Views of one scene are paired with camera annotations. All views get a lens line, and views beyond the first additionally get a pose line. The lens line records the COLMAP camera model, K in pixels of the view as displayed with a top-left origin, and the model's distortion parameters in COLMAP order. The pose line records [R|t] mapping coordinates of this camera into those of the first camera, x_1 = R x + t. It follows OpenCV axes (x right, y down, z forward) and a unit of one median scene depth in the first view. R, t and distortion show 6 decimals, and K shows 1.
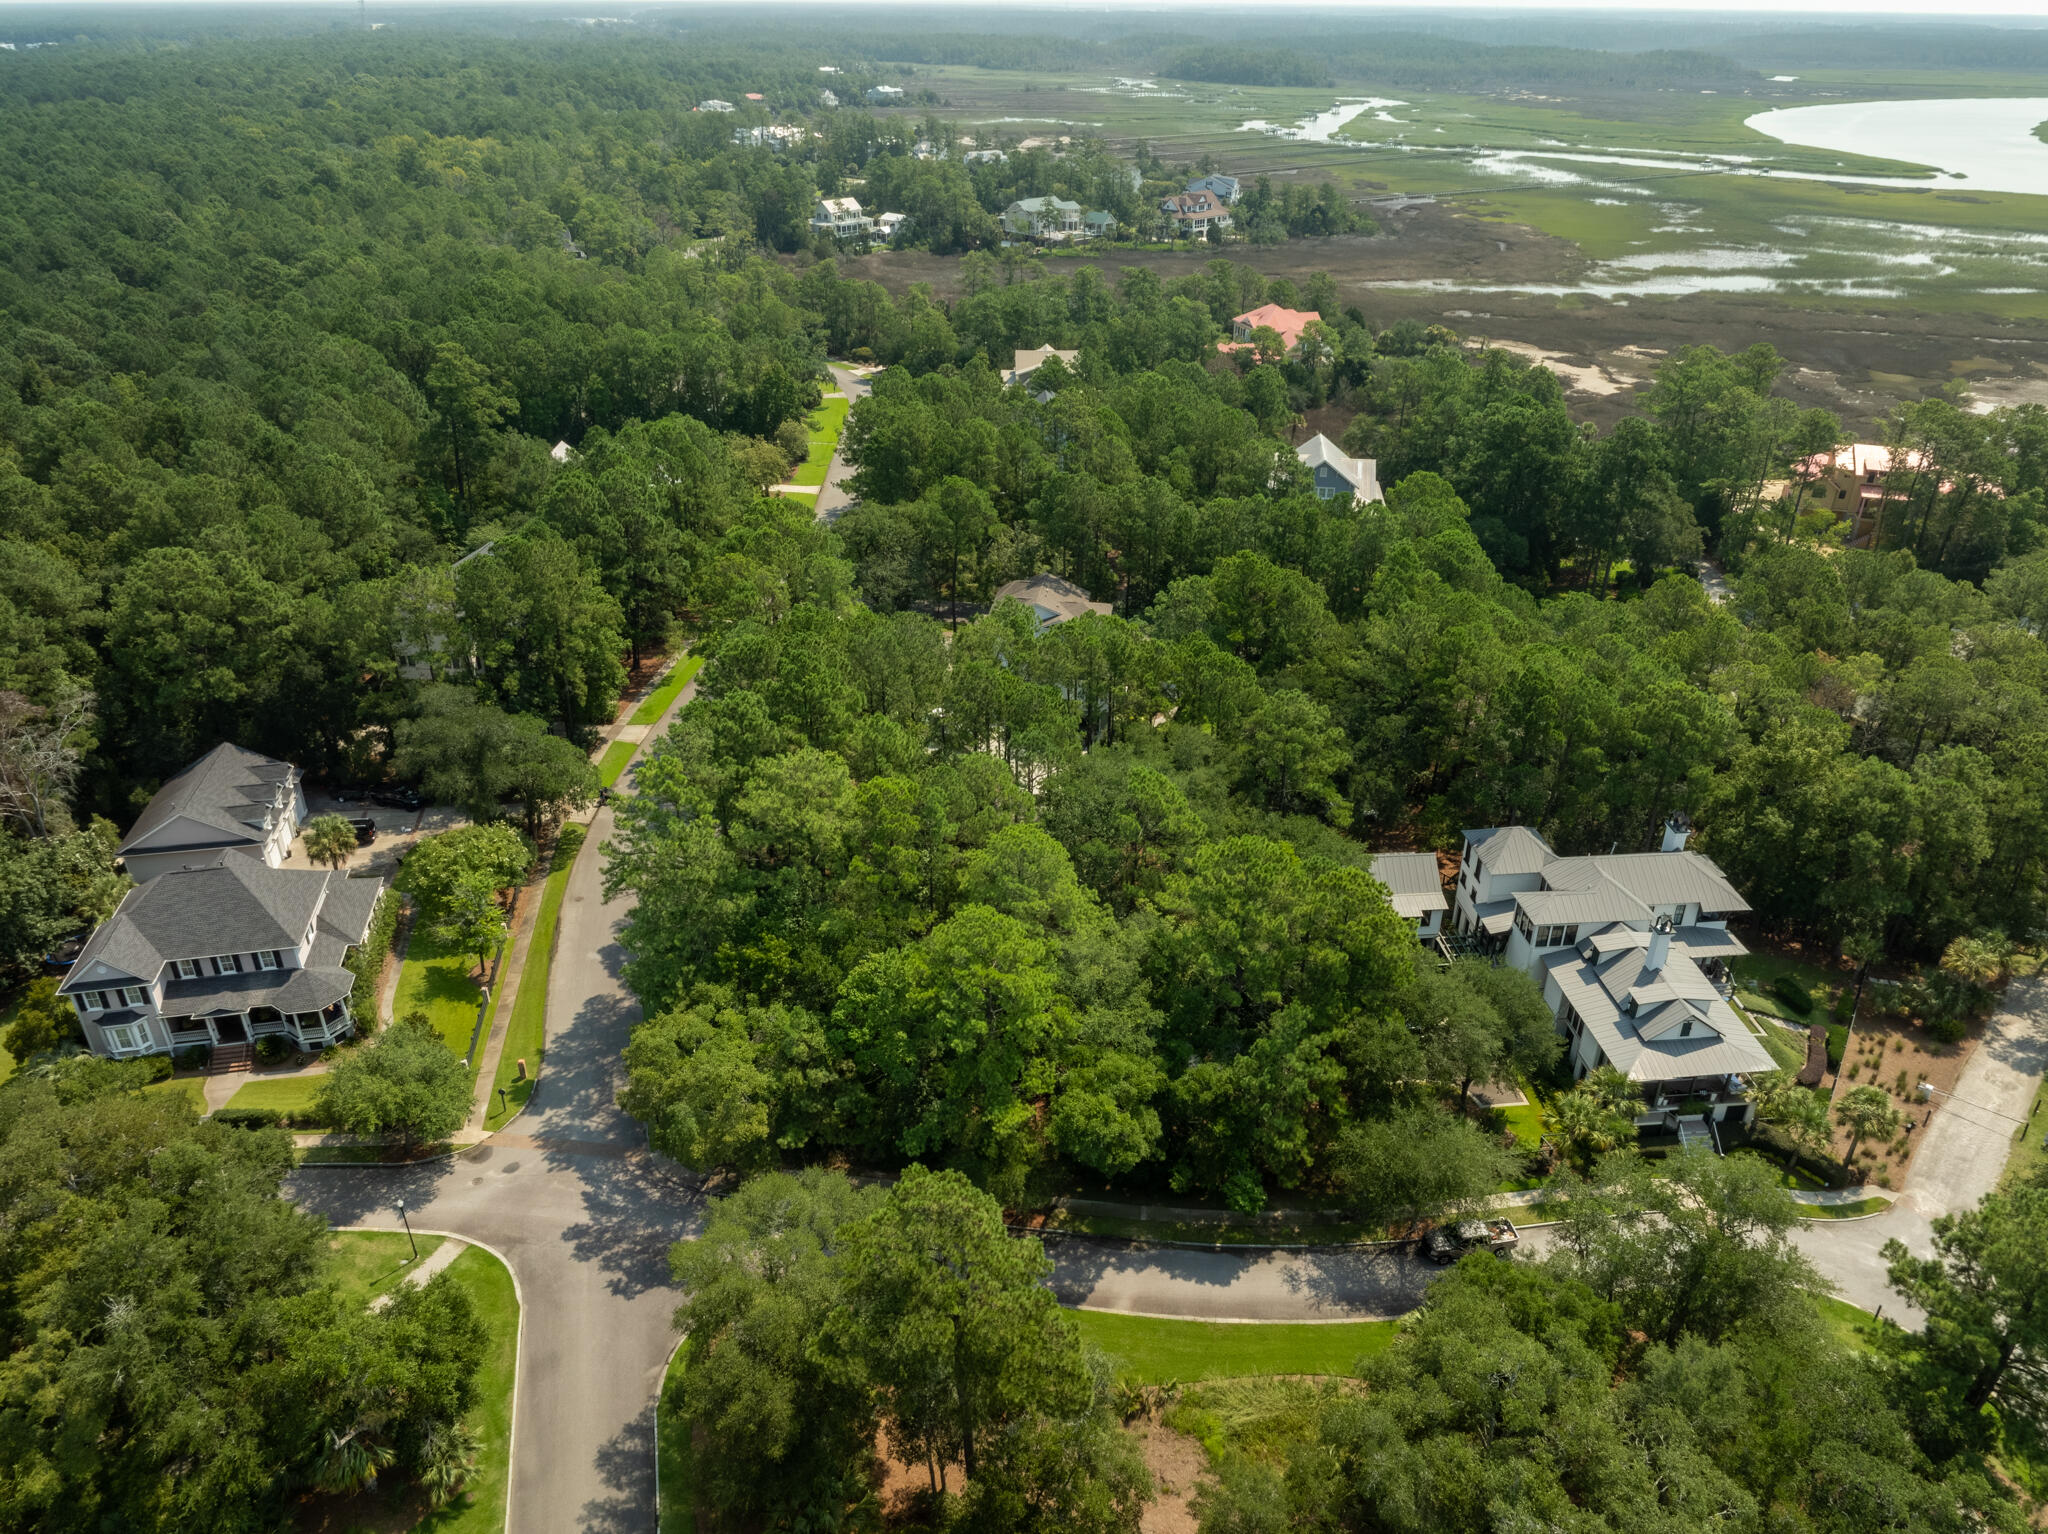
lens RADIAL K [[1447.9, 0, 1031.1], [0, 1447.9, 755.2], [0, 0, 1]] dist [-0.034541, 0.022328]
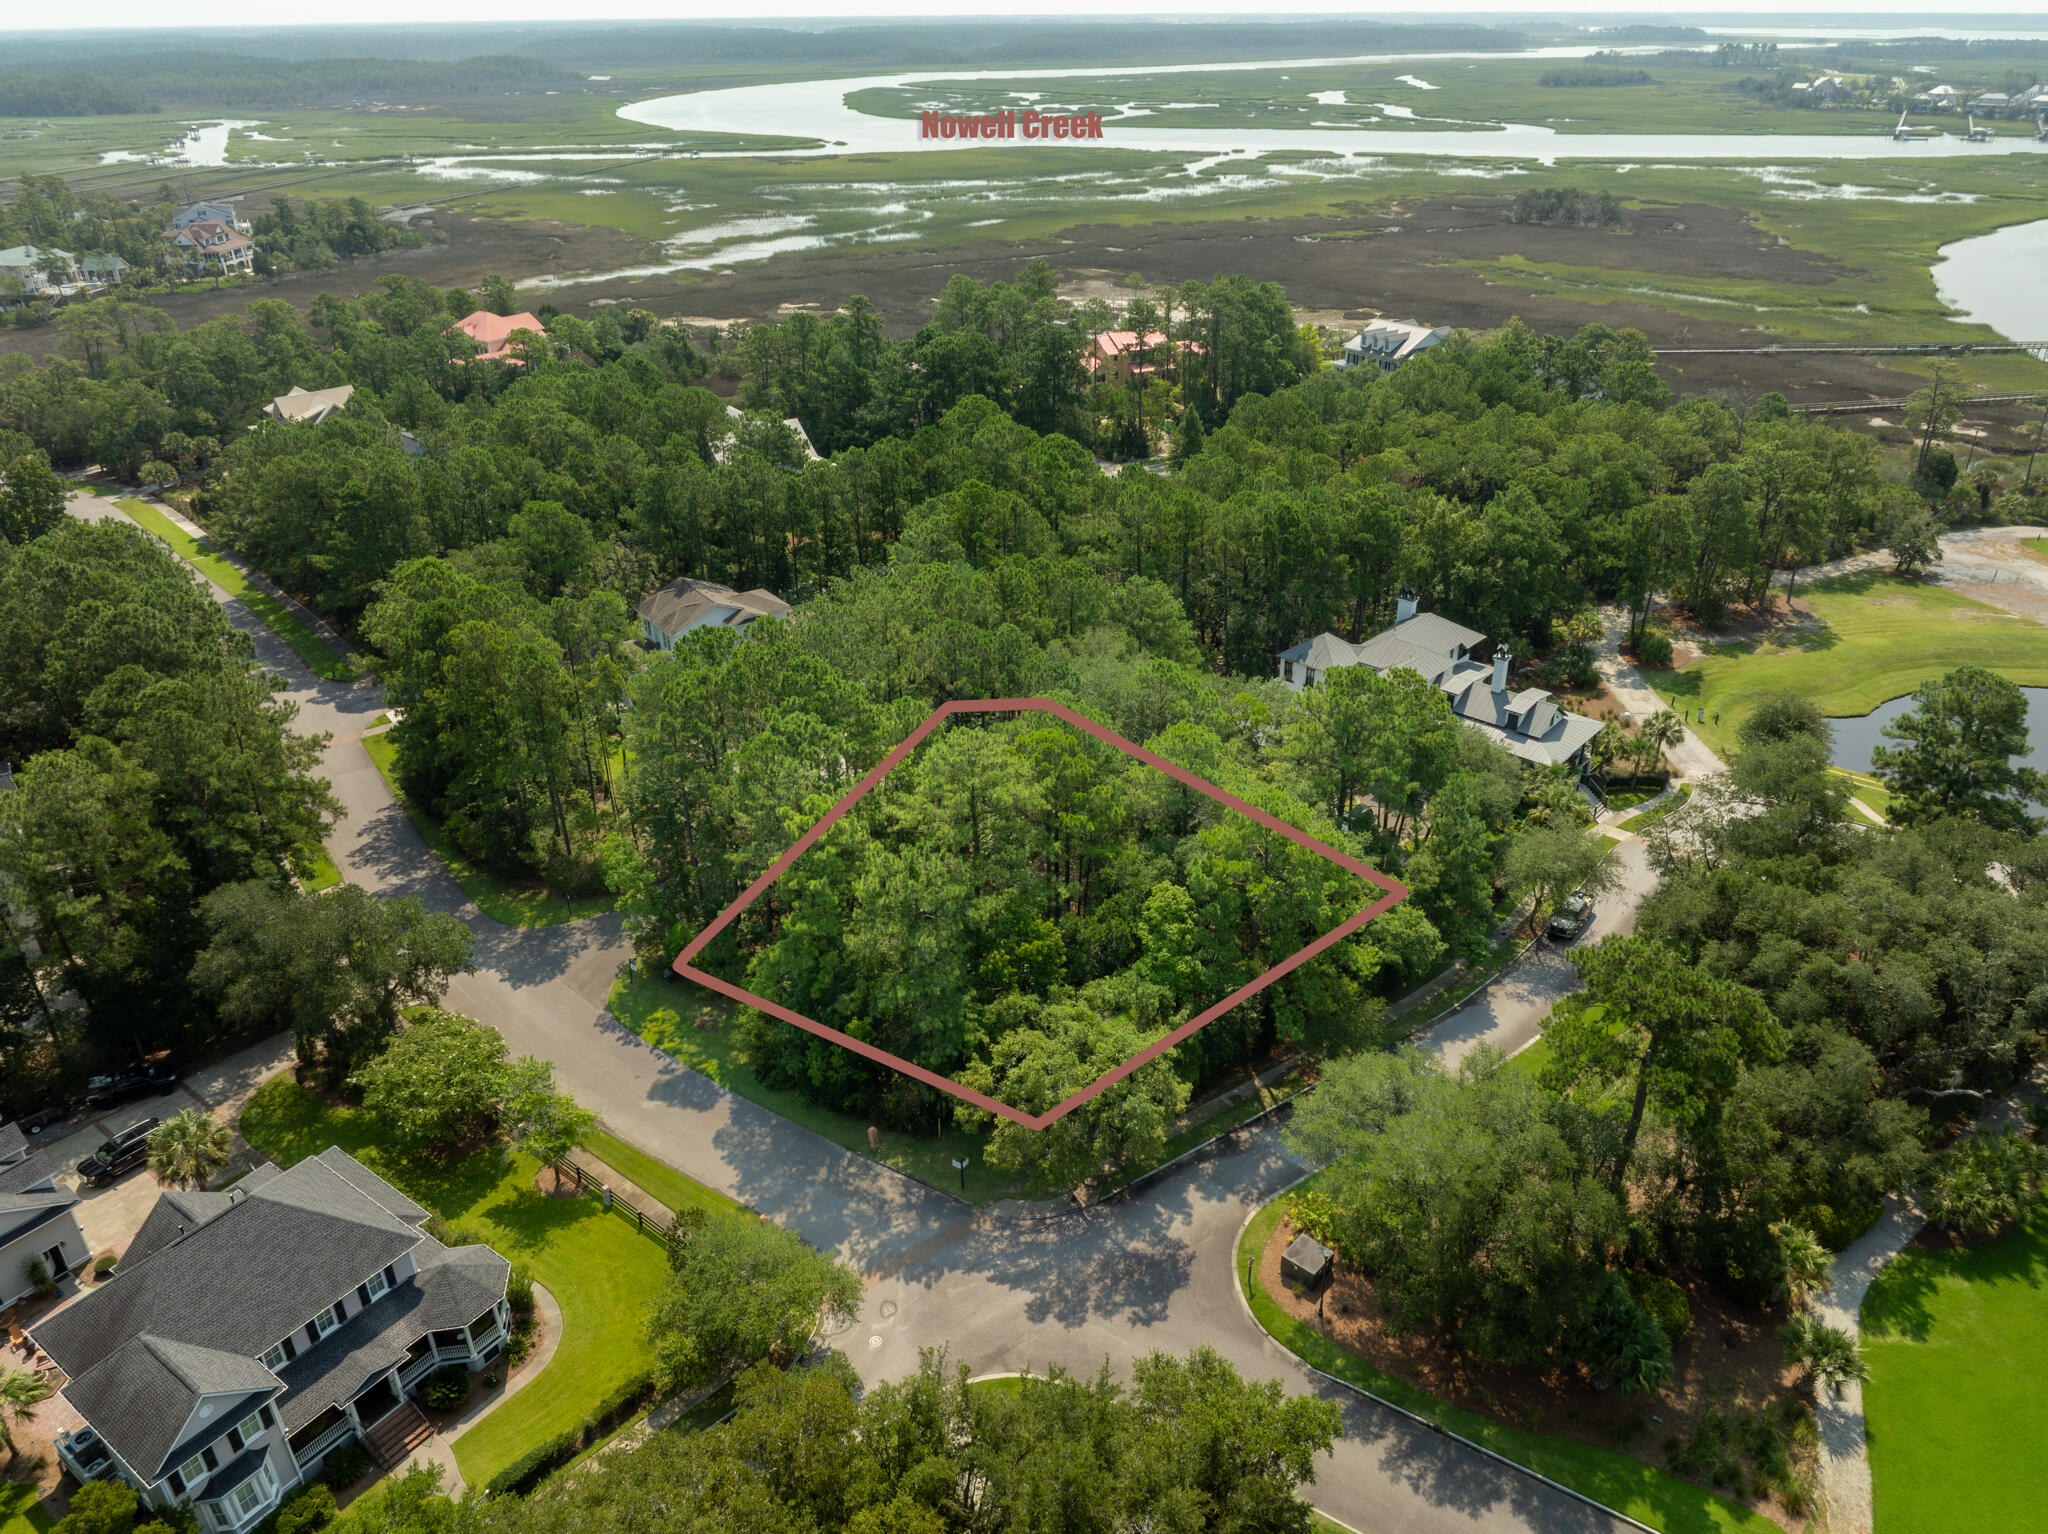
lens RADIAL K [[1447.9, 0, 1031.1], [0, 1447.9, 755.2], [0, 0, 1]] dist [-0.034541, 0.022328]
pose [[0.733976, -0.323287, 0.597298, -0.640434], [0.328168, 0.938782, 0.104854, -0.066439], [-0.594630, 0.119053, 0.795136, 0.235855]]
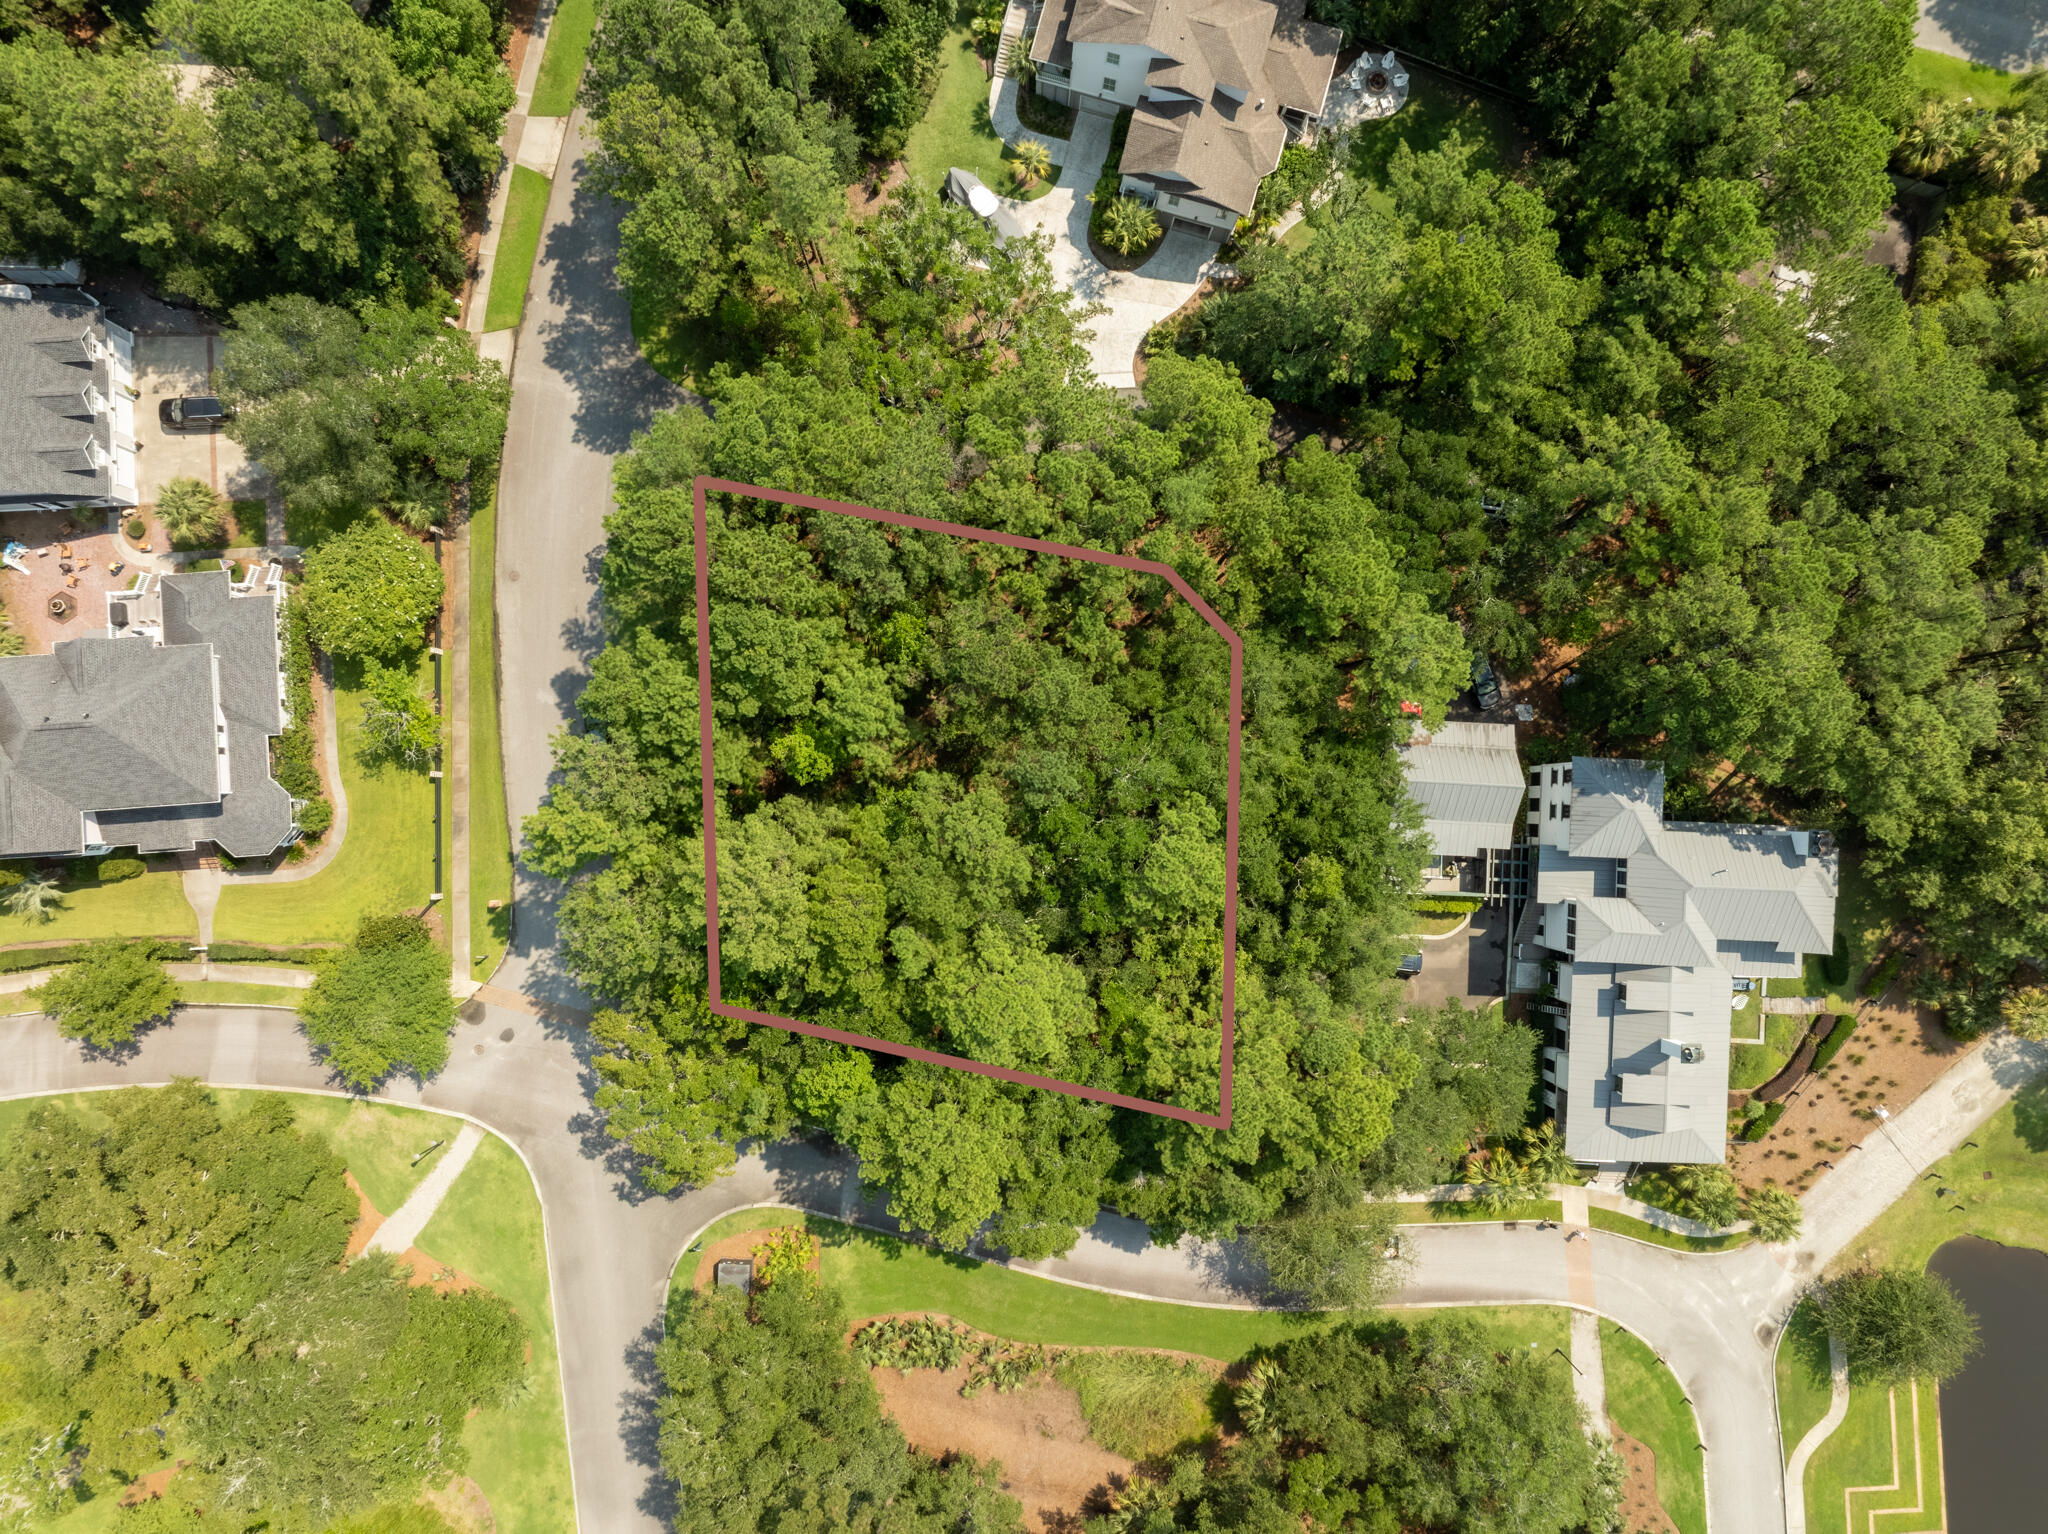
lens RADIAL K [[1447.9, 0, 1031.1], [0, 1447.9, 755.2], [0, 0, 1]] dist [-0.034541, 0.022328]
pose [[0.990418, 0.137667, 0.010934, -0.015670], [-0.077107, 0.485571, 0.870790, -0.716182], [0.114570, -0.863289, 0.491534, 0.643601]]
